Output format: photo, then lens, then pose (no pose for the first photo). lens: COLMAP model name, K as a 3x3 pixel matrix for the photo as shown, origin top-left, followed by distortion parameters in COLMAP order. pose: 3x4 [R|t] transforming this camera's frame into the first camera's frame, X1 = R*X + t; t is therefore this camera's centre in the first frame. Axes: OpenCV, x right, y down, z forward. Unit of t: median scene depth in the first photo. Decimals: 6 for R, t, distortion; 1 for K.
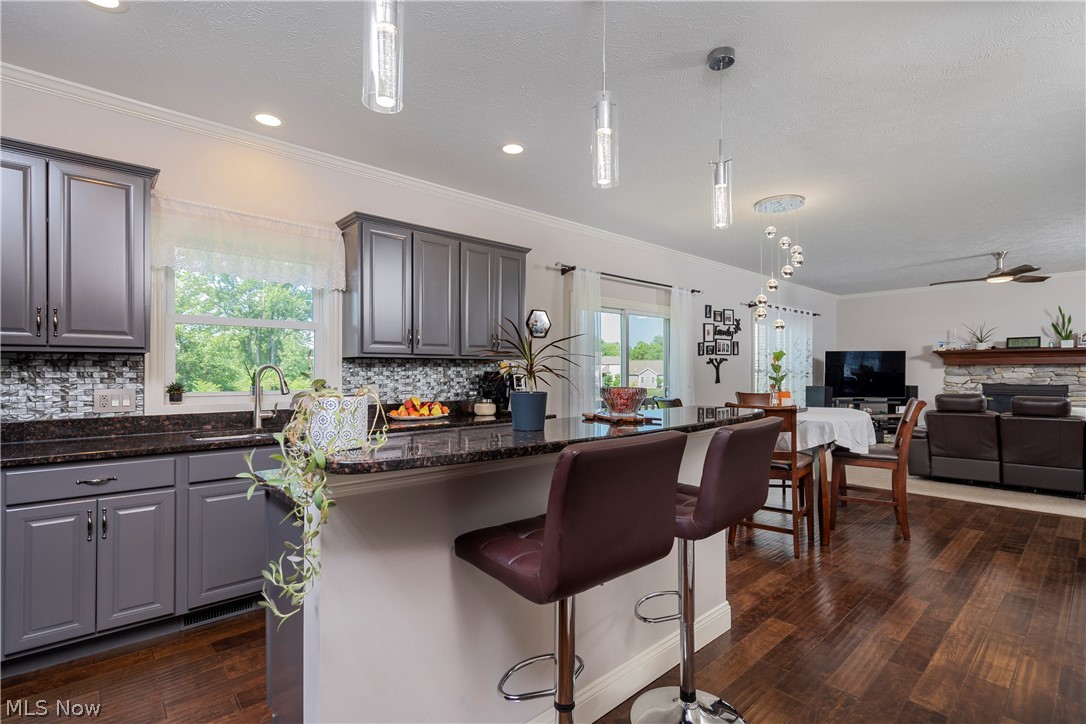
lens RADIAL K [[508.4, 0, 543.0], [0, 508.4, 362.0], [0, 0, 1]] dist [-0.001860, 0.000399]
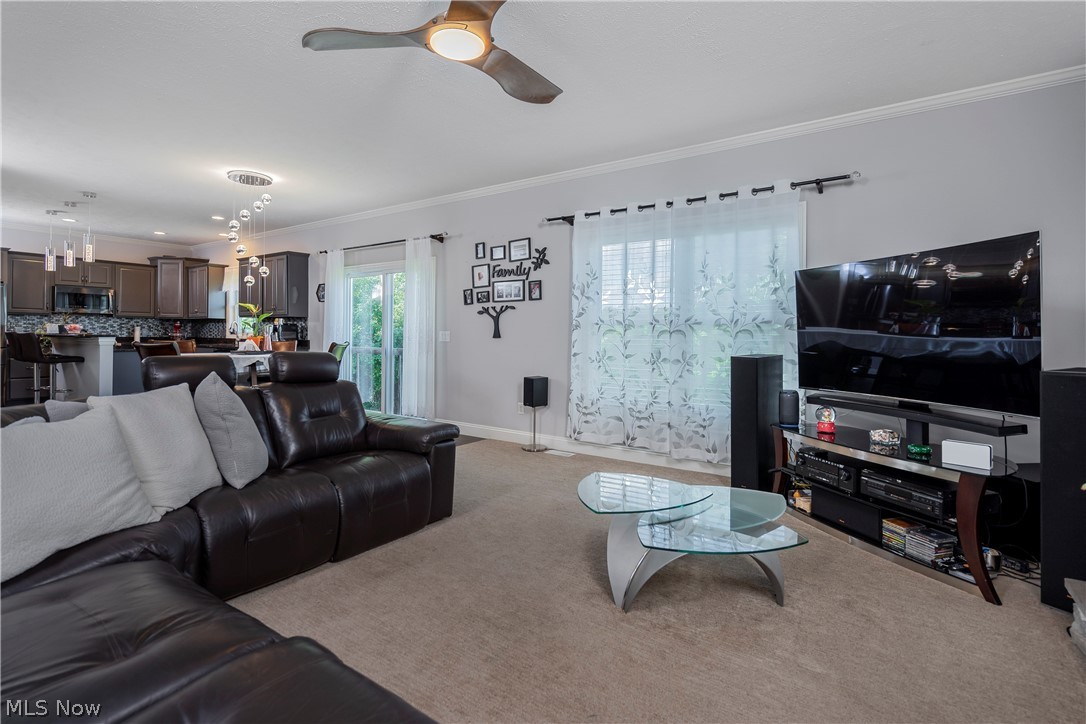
lens RADIAL K [[516.0, 0, 545.3], [0, 516.0, 335.5], [0, 0, 1]] dist [-0.004429, 0.000043]
pose [[0.234462, 0.007234, -0.972098, 1.158891], [0.009594, 0.999906, 0.009755, 0.031242], [0.972078, -0.011614, 0.234370, 0.899865]]
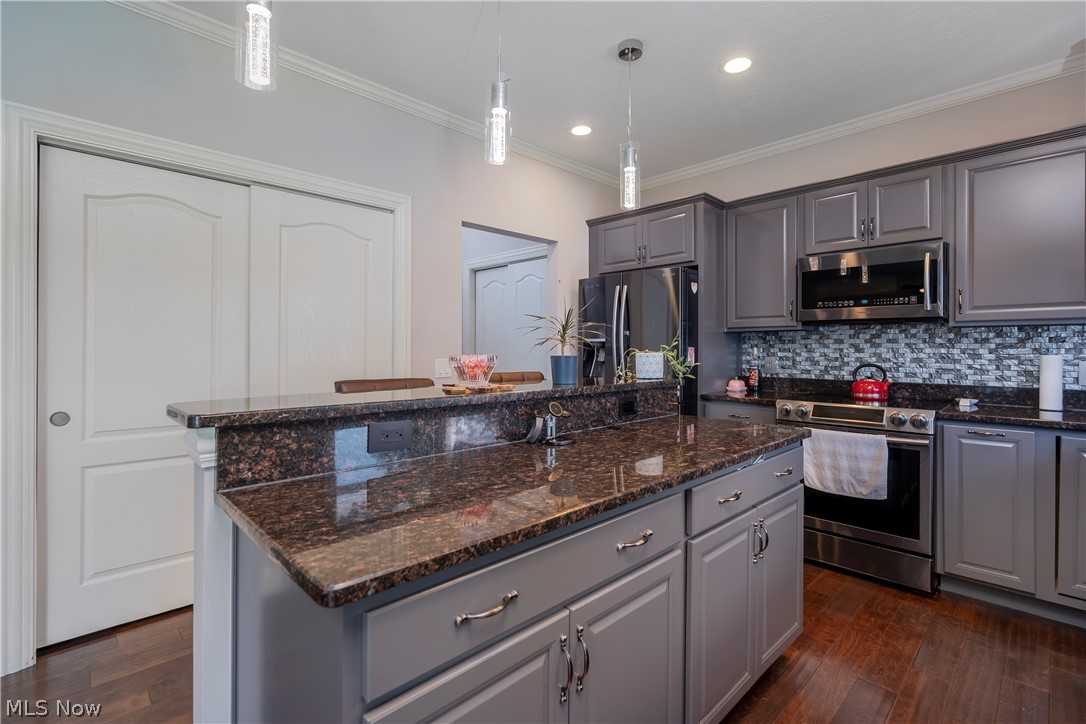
lens RADIAL K [[492.1, 0, 543.3], [0, 492.1, 351.1], [0, 0, 1]] dist [-0.007222, -0.000253]
pose [[-0.999412, 0.000942, -0.034270, 0.016843], [0.001598, 0.999816, -0.019137, 0.015156], [0.034245, -0.019181, -0.999229, 0.545795]]
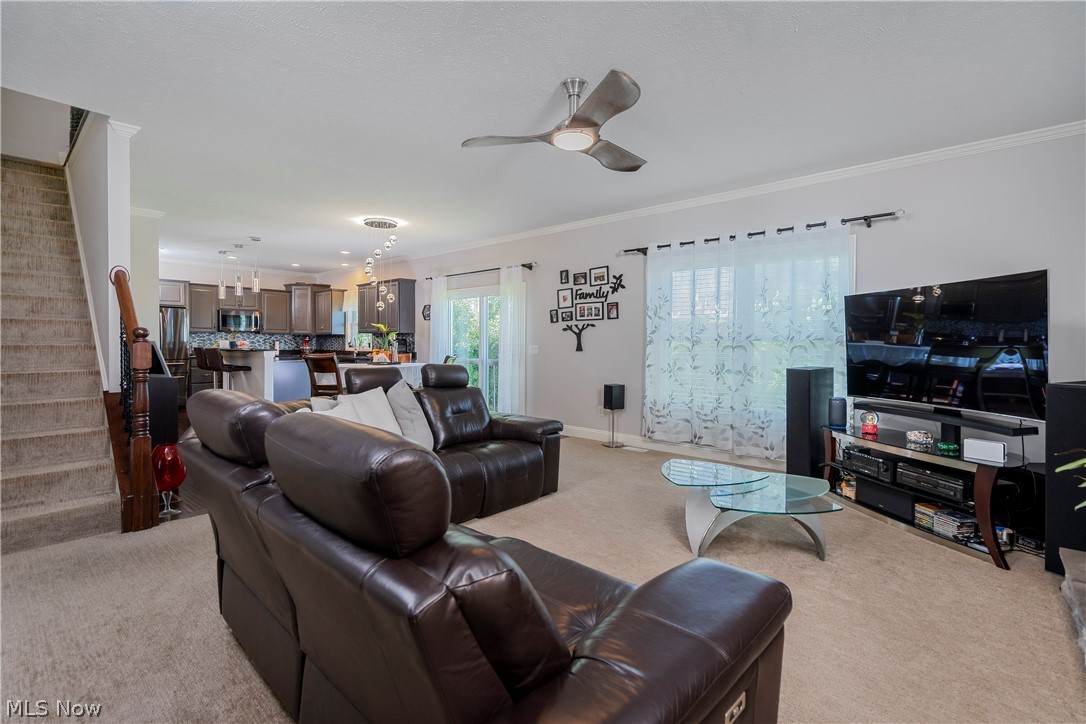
lens RADIAL K [[492.1, 0, 543.3], [0, 492.1, 351.1], [0, 0, 1]] dist [-0.007222, -0.000253]
pose [[0.111073, 0.019085, -0.993629, 1.249416], [0.013333, 0.999697, 0.020692, 0.022137], [0.993723, -0.015546, 0.110785, 0.849161]]
